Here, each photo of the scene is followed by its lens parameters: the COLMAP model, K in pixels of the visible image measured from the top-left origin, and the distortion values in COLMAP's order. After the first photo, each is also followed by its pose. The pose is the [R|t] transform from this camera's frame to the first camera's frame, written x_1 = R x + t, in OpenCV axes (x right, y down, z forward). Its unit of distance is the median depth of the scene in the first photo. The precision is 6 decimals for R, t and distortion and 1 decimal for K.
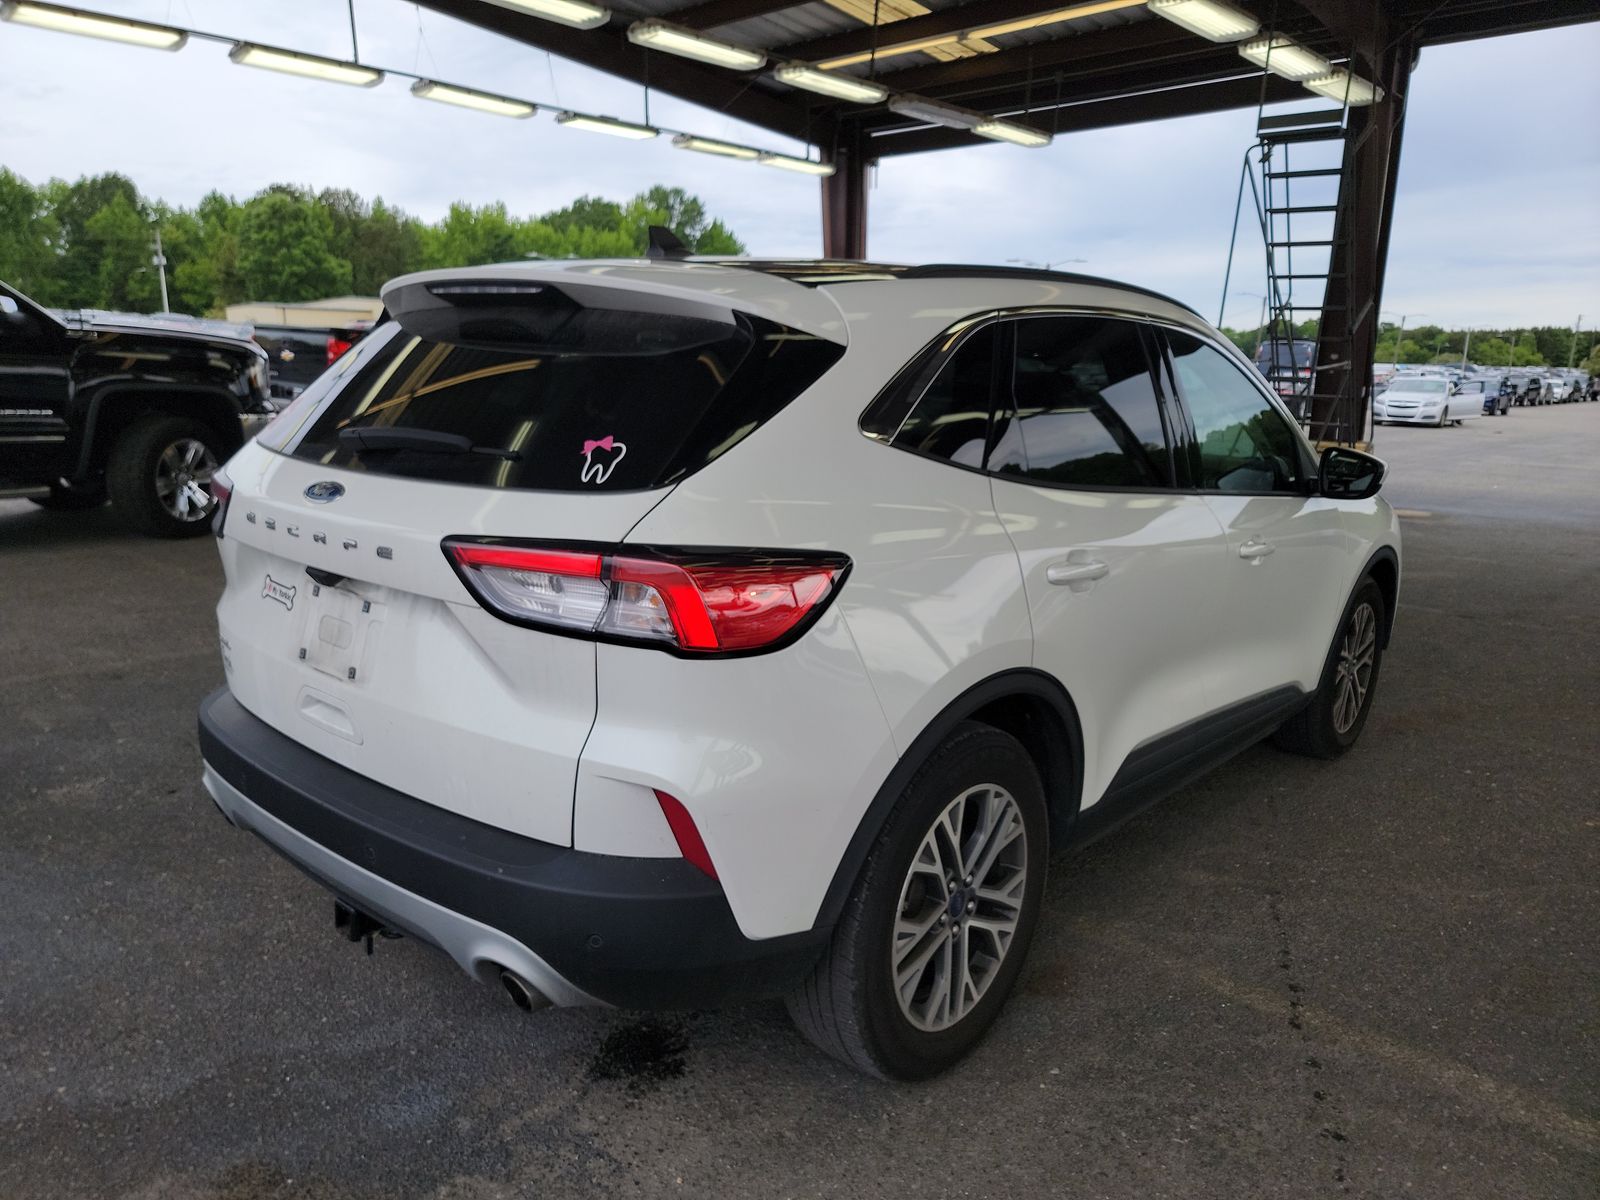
lens RADIAL K [[1140.1, 0, 800.0], [0, 1140.1, 600.0], [0, 0, 1]] dist [0.048327, -0.038499]
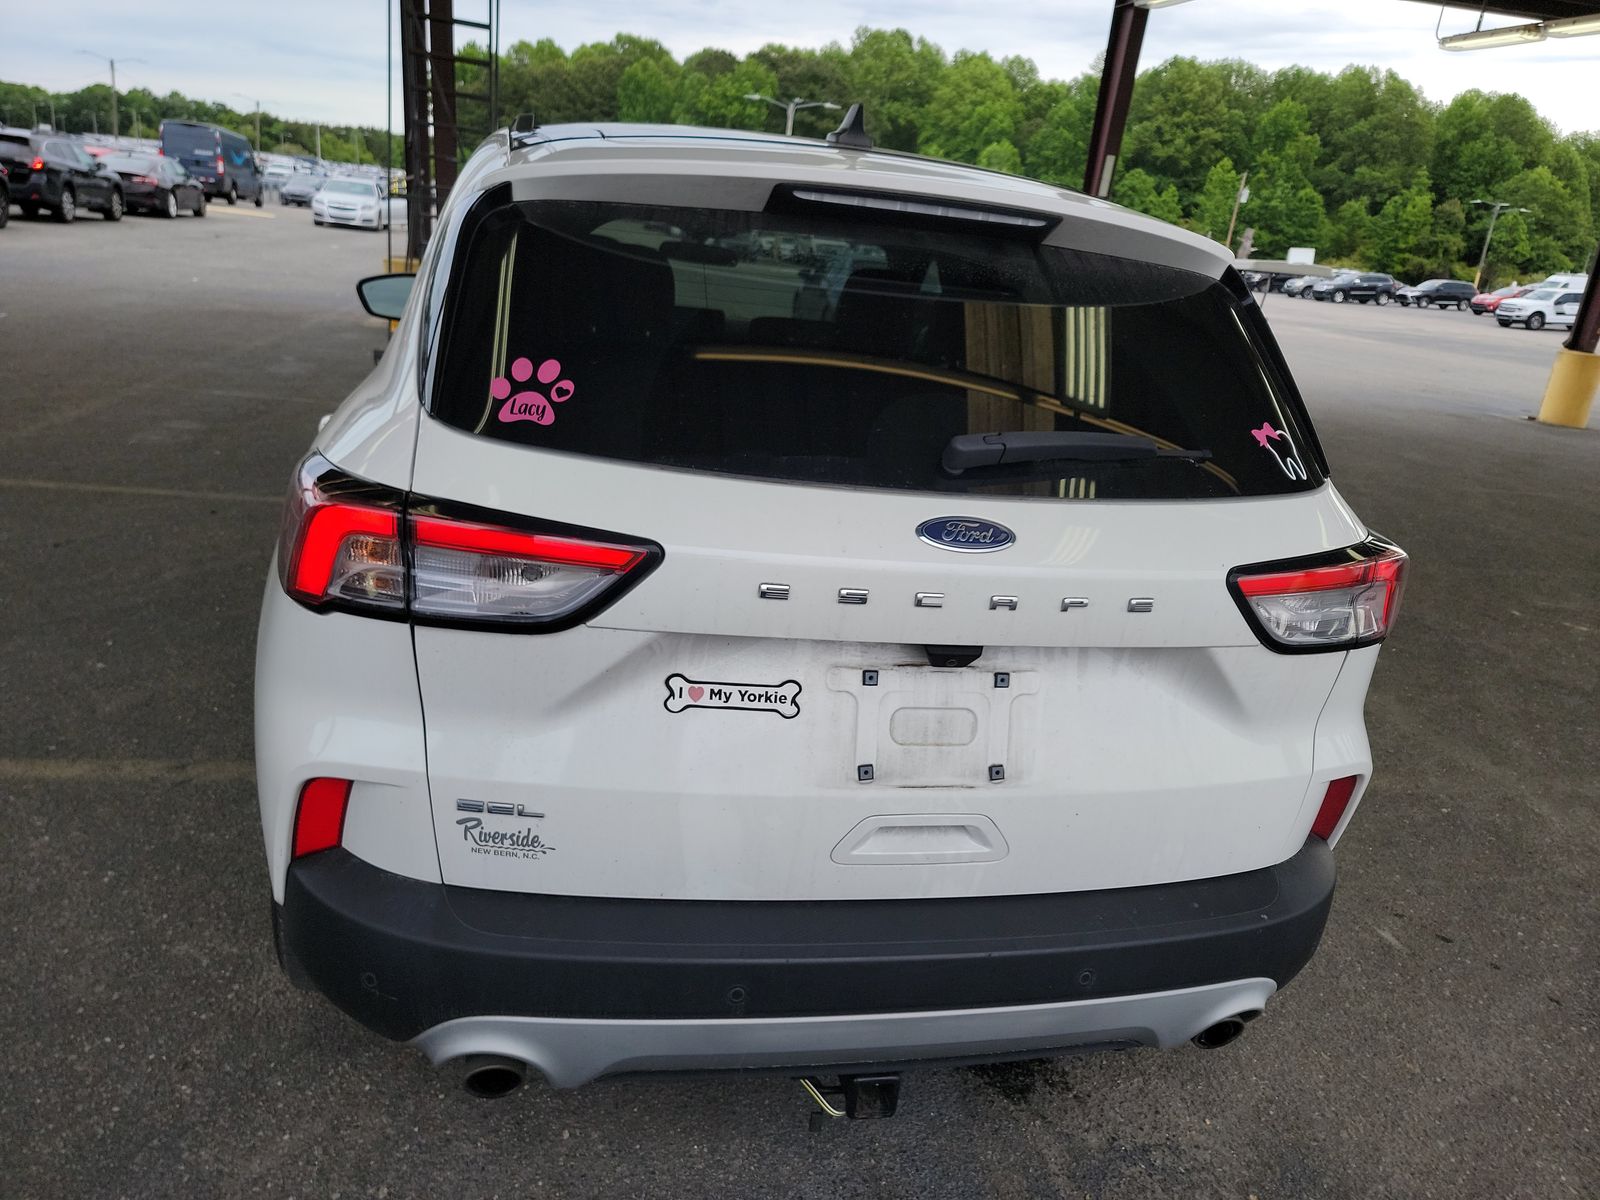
lens RADIAL K [[1140.1, 0, 800.0], [0, 1140.1, 600.0], [0, 0, 1]] dist [0.048327, -0.038499]
pose [[0.610071, -0.220851, 0.760945, -0.946256], [0.086220, 0.973170, 0.213320, -0.198790], [-0.787642, -0.064532, 0.612745, 0.625542]]
